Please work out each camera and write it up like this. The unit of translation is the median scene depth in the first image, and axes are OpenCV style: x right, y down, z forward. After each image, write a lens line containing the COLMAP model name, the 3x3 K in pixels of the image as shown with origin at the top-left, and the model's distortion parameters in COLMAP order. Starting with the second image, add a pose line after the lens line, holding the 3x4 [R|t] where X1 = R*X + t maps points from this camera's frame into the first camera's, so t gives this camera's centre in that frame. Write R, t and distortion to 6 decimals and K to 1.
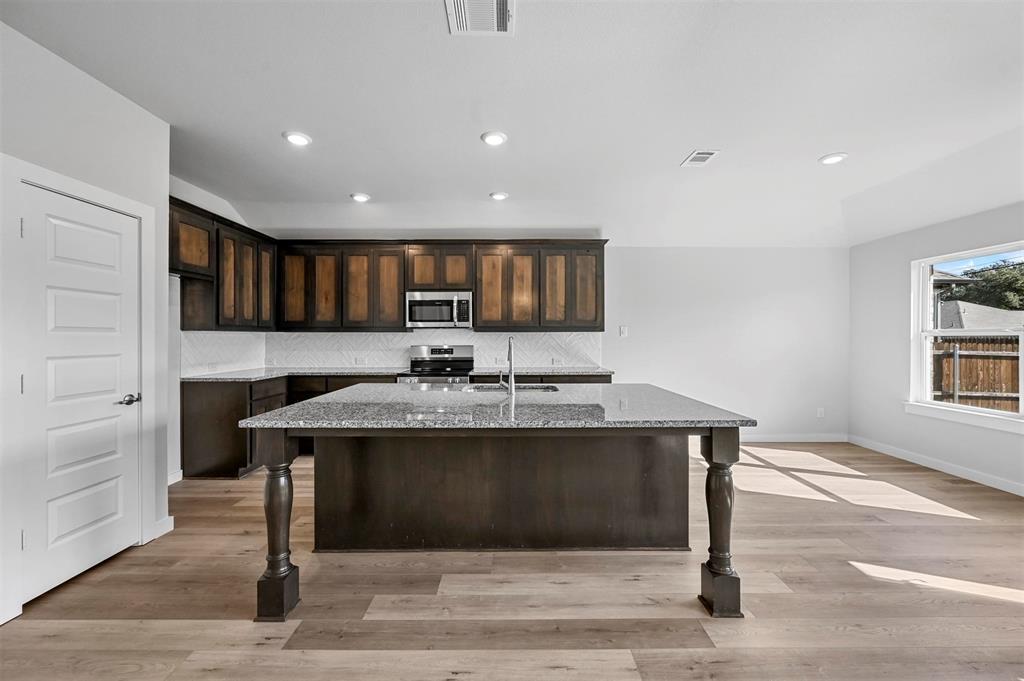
lens RADIAL K [[403.2, 0, 512.2], [0, 403.2, 338.7], [0, 0, 1]] dist [-0.001797, -0.000114]
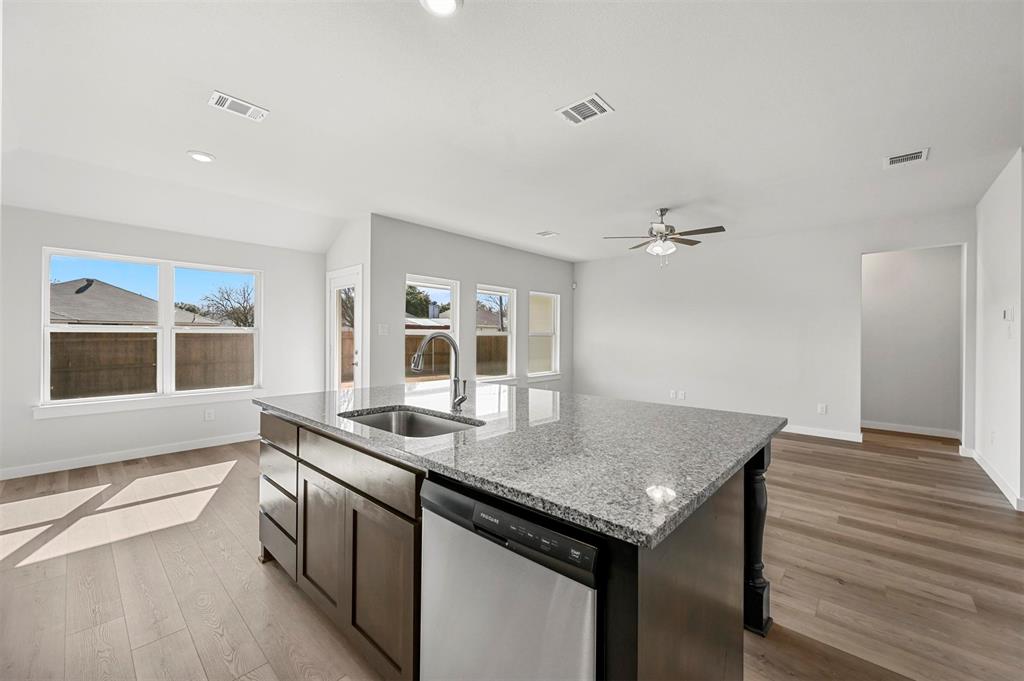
lens RADIAL K [[404.0, 0, 516.2], [0, 404.0, 337.4], [0, 0, 1]] dist [-0.001635, 0.000008]
pose [[-0.742854, -0.004669, 0.669437, -0.342064], [-0.002079, 0.999987, 0.004668, 0.000691], [-0.669450, 0.002076, -0.742854, 0.886526]]
